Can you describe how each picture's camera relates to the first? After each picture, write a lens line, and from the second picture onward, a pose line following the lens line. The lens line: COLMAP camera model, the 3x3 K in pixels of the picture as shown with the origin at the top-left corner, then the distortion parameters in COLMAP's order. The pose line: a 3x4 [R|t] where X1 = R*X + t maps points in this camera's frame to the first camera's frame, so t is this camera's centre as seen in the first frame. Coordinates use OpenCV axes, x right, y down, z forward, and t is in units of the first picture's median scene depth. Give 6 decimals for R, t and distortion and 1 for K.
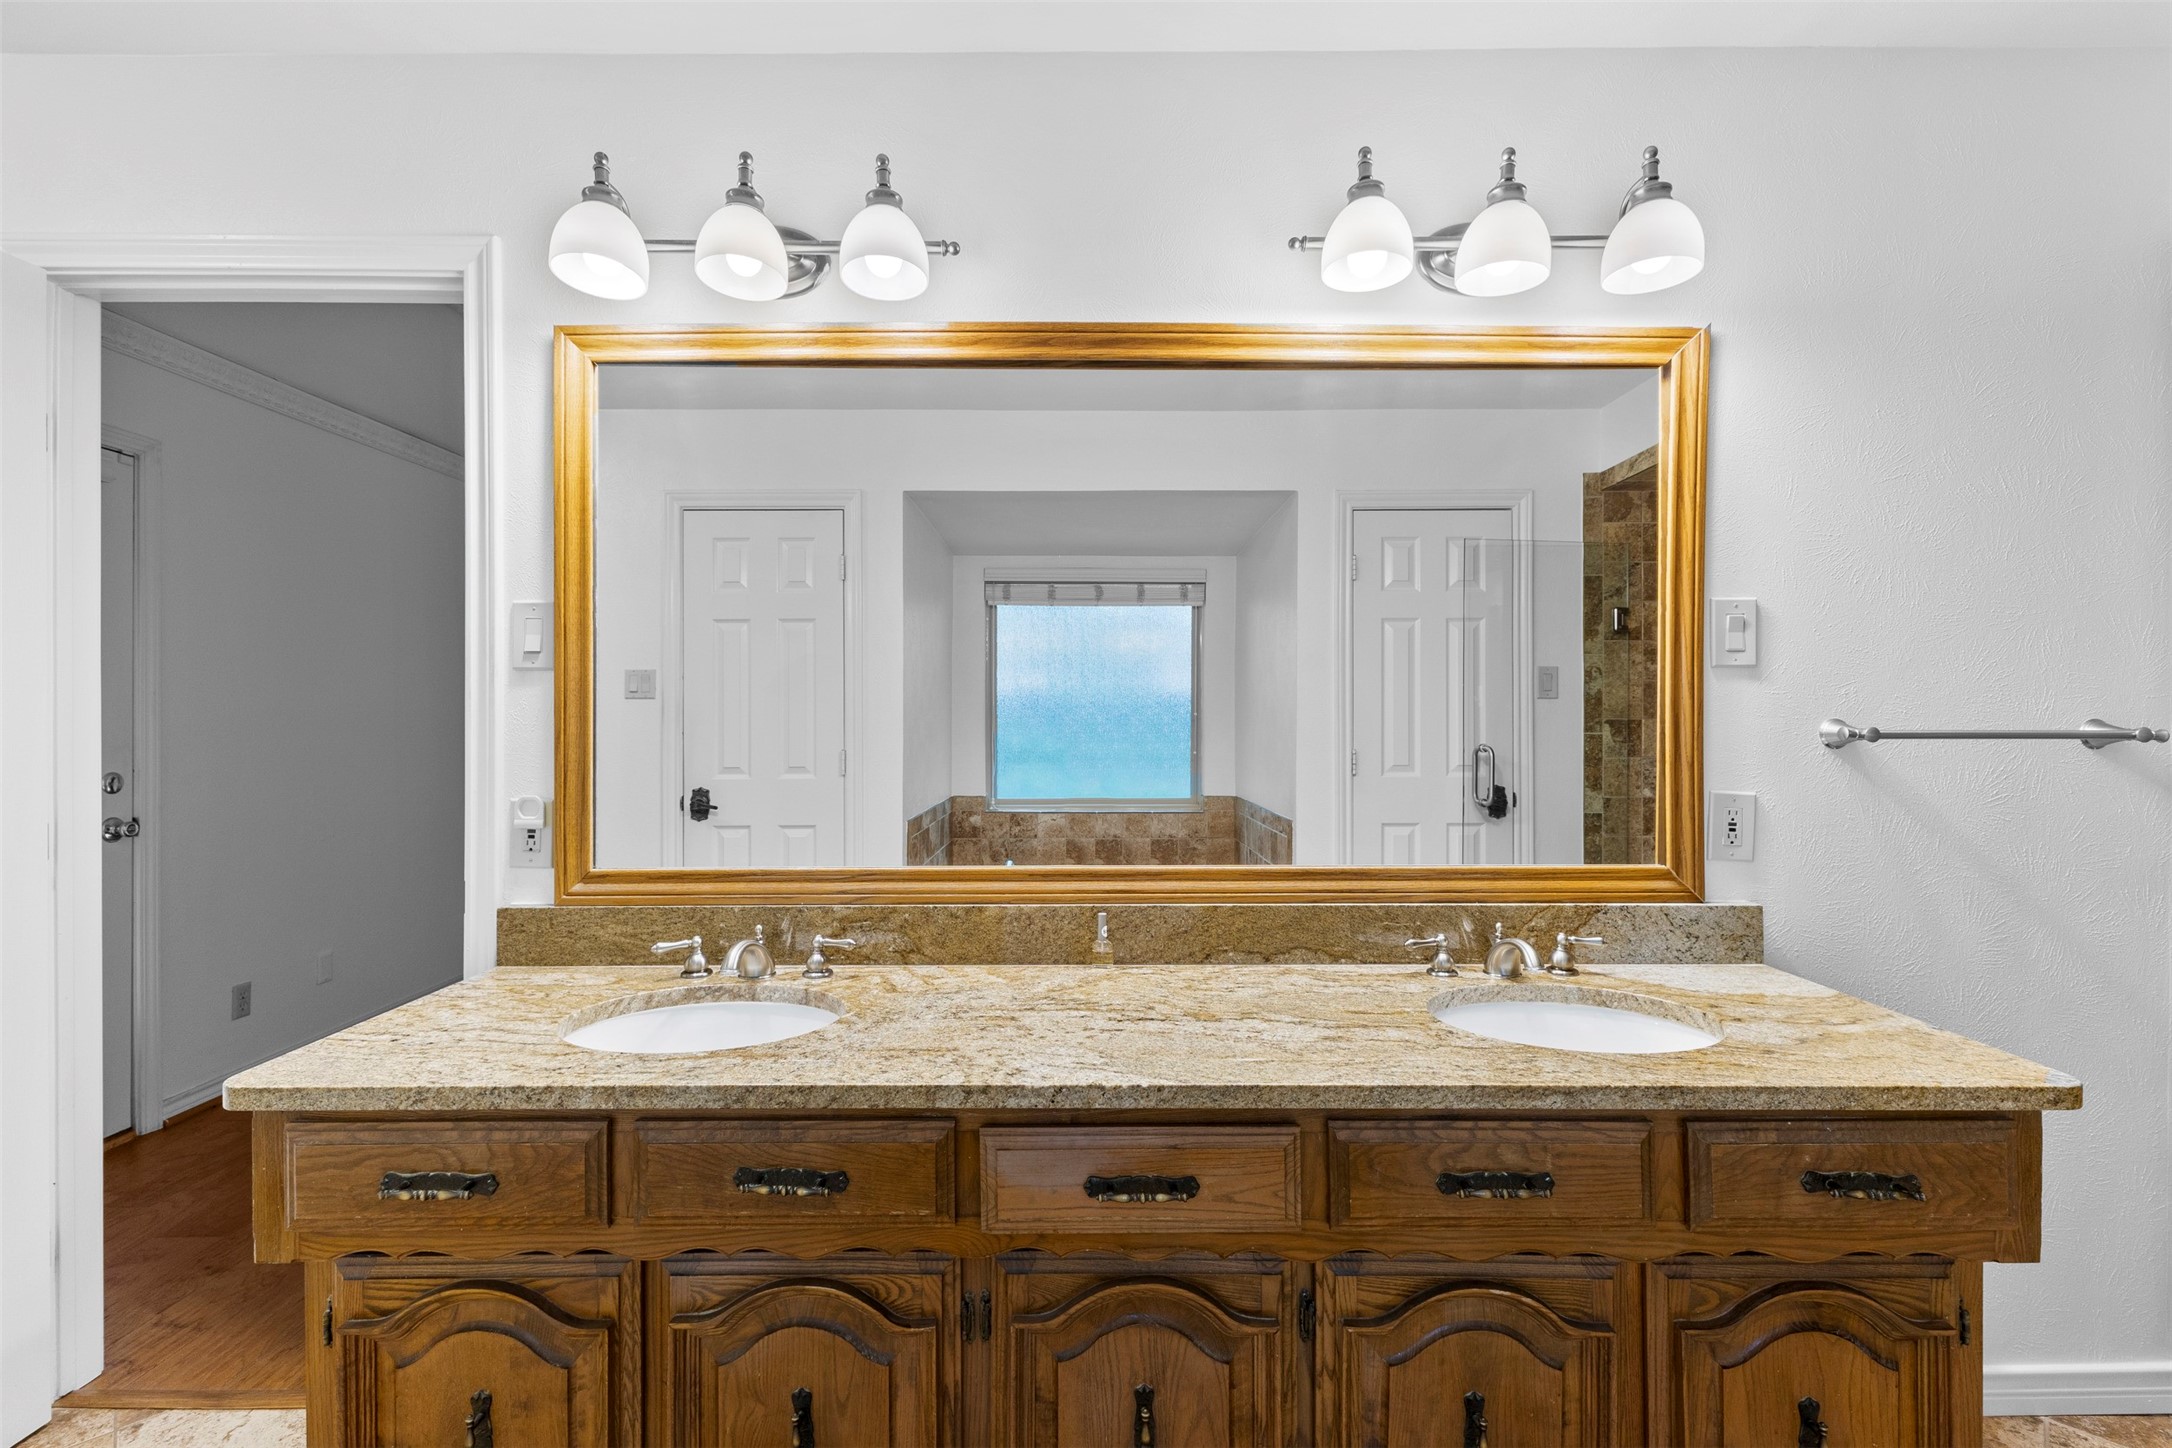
lens RADIAL K [[939.9, 0, 1081.6], [0, 939.9, 711.3], [0, 0, 1]] dist [0.013014, 0.000187]
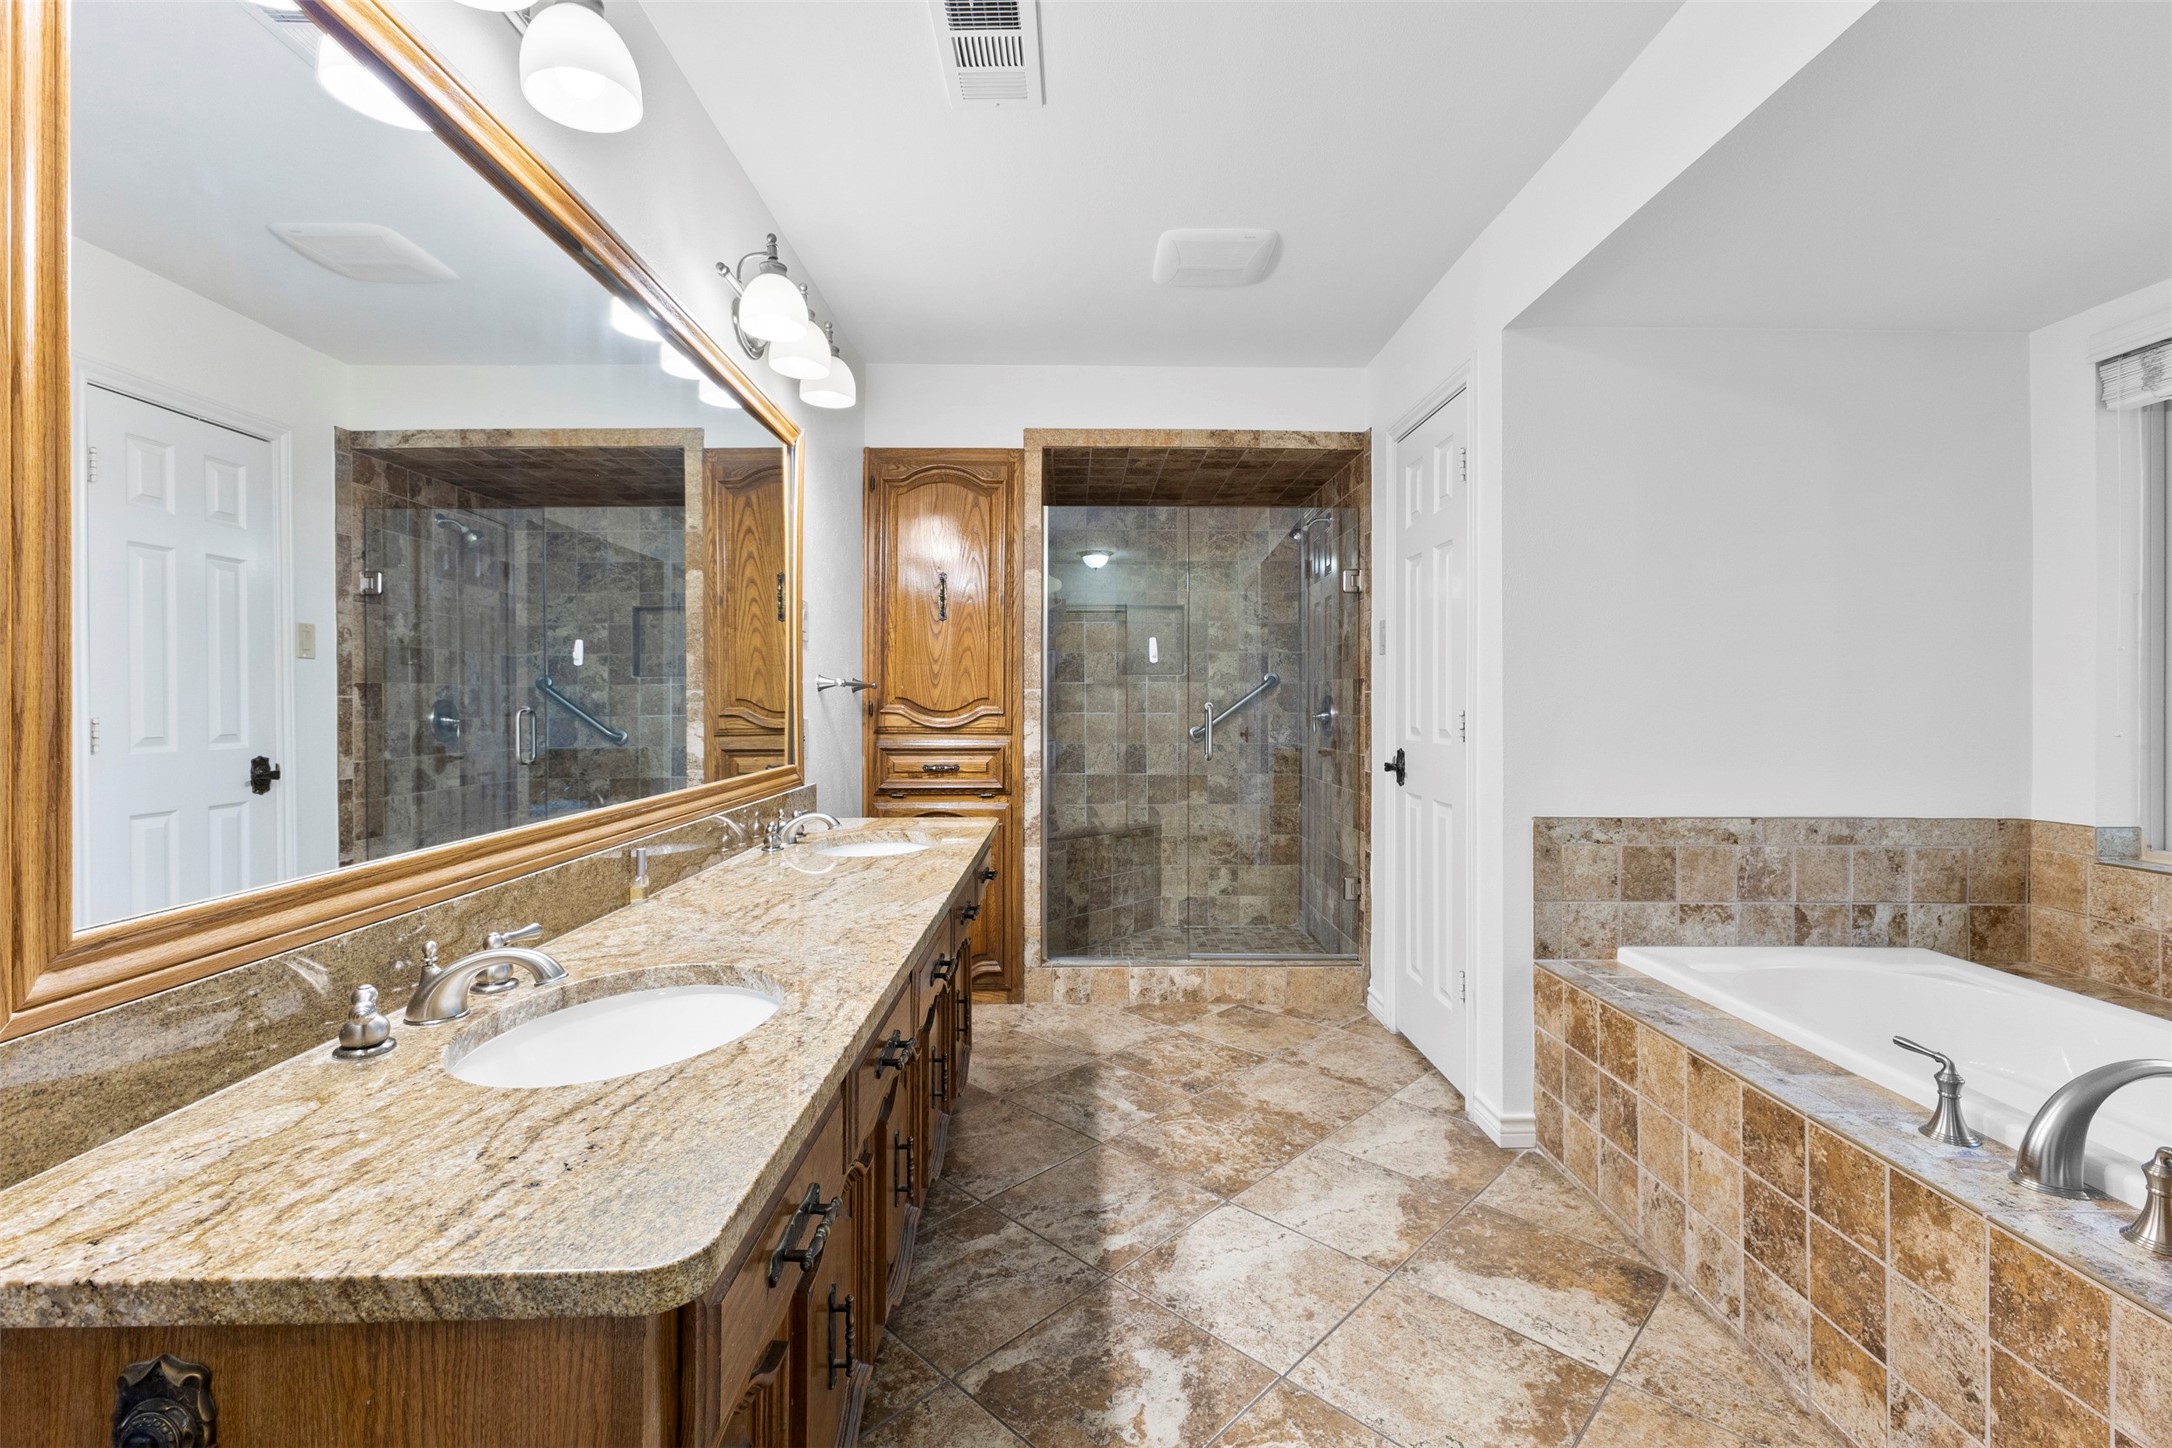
lens RADIAL K [[943.8, 0, 1085.8], [0, 943.8, 699.4], [0, 0, 1]] dist [0.017055, -0.005074]
pose [[-0.008806, 0.000639, 0.999961, -0.446384], [0.000459, 1.000000, -0.000635, 0.027022], [-0.999961, 0.000453, -0.008806, 0.246745]]
